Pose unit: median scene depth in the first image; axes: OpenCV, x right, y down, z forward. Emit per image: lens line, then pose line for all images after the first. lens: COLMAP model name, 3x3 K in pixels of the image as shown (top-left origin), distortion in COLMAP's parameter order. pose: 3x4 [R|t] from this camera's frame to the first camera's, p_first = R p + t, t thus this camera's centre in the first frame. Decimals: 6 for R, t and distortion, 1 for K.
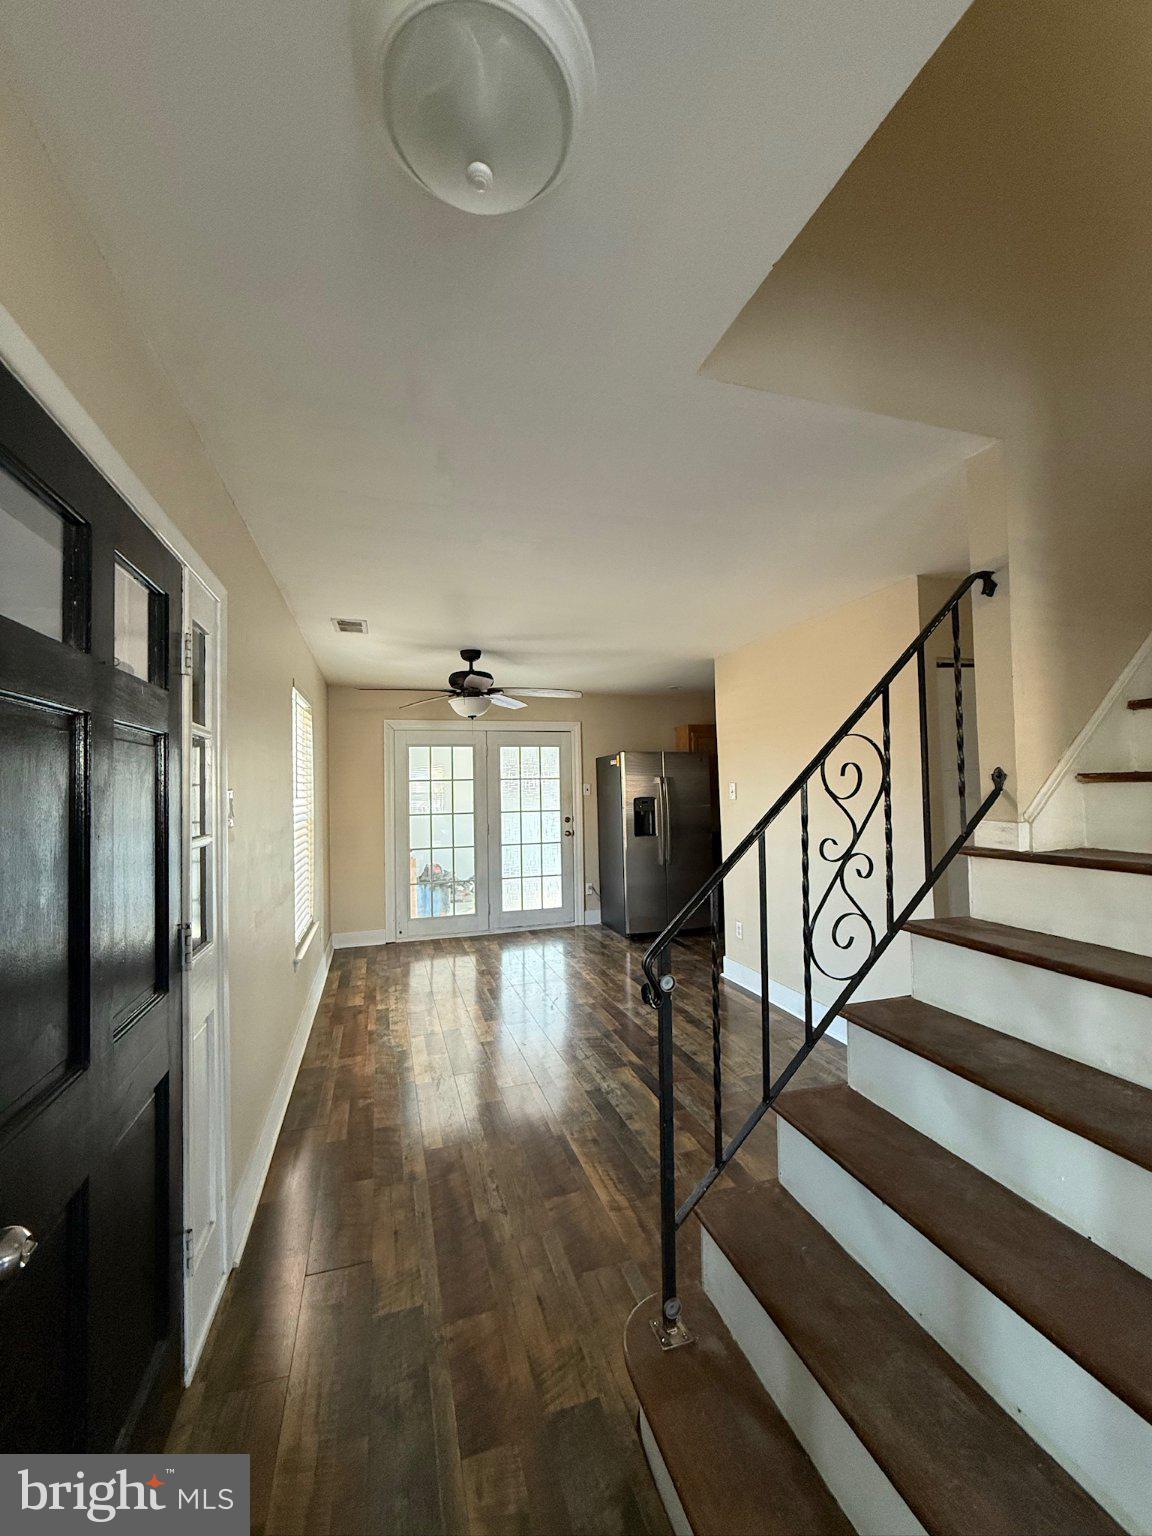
lens RADIAL K [[612.9, 0, 575.8], [0, 612.9, 771.4], [0, 0, 1]] dist [0.001179, -0.000153]
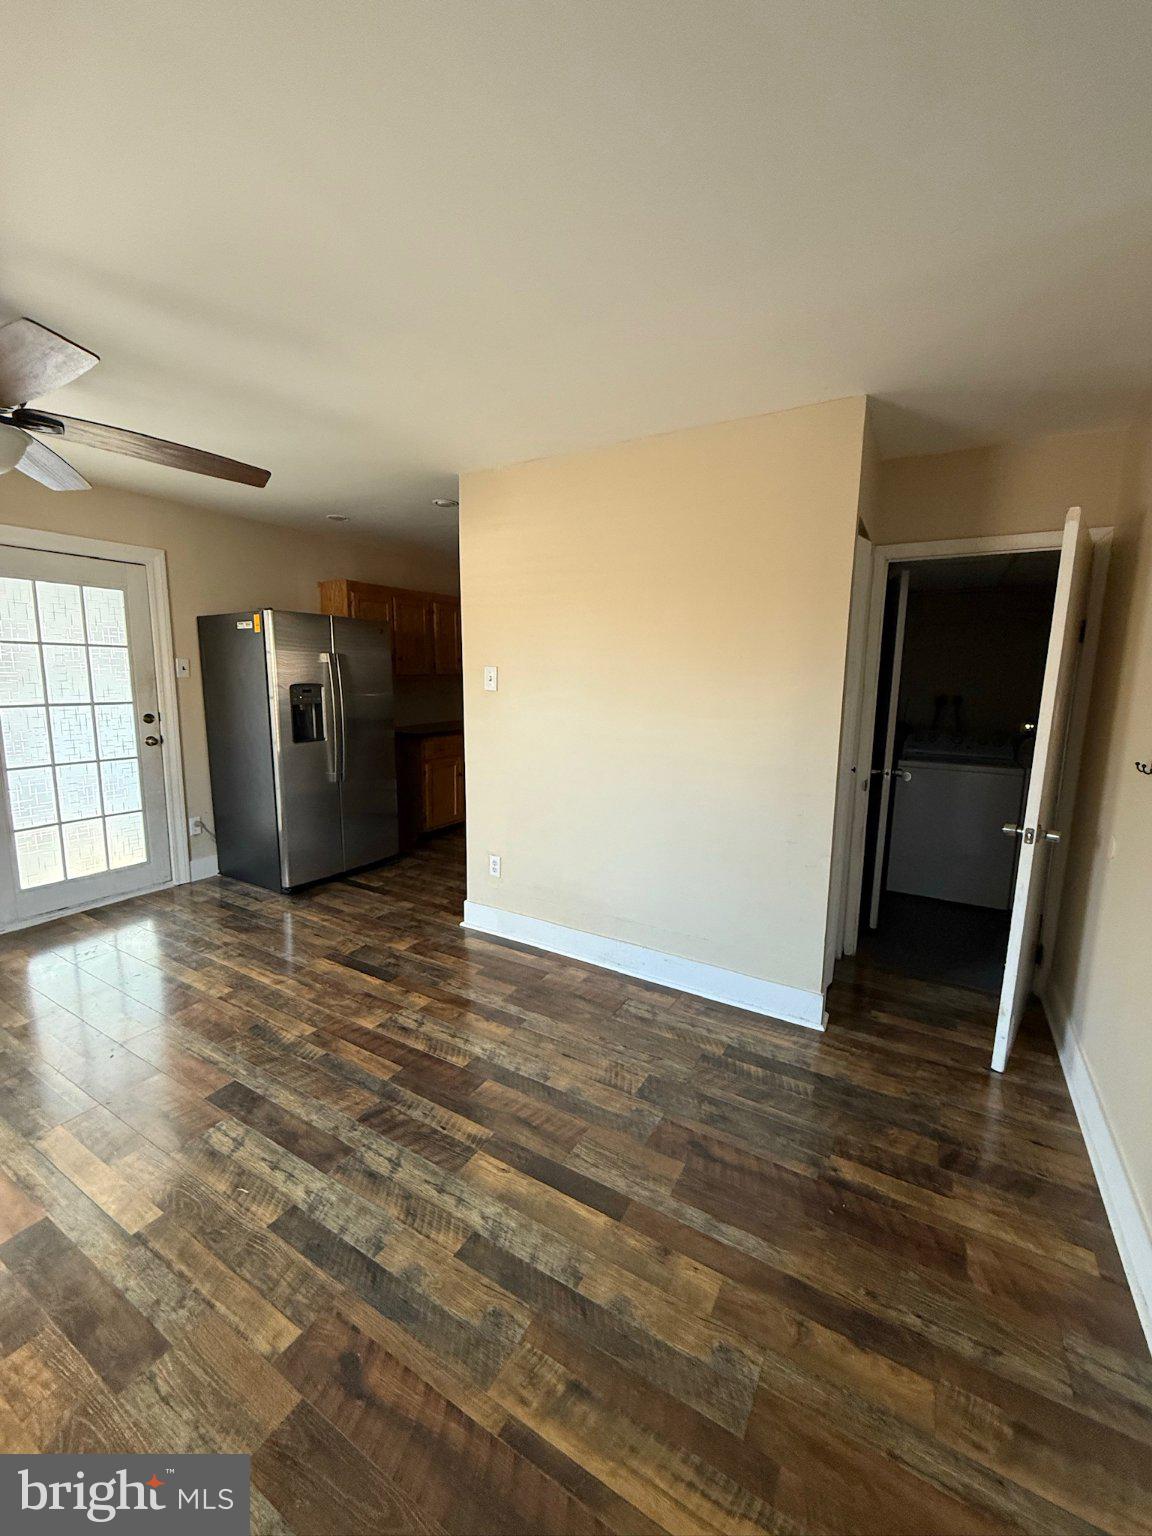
lens RADIAL K [[612.9, 0, 576.5], [0, 612.9, 764.3], [0, 0, 1]] dist [0.001179, -0.000153]
pose [[0.741639, -0.070775, 0.667055, -0.112434], [-0.047806, 0.986313, 0.157800, 0.009672], [-0.669093, -0.148919, 0.728105, 0.300944]]
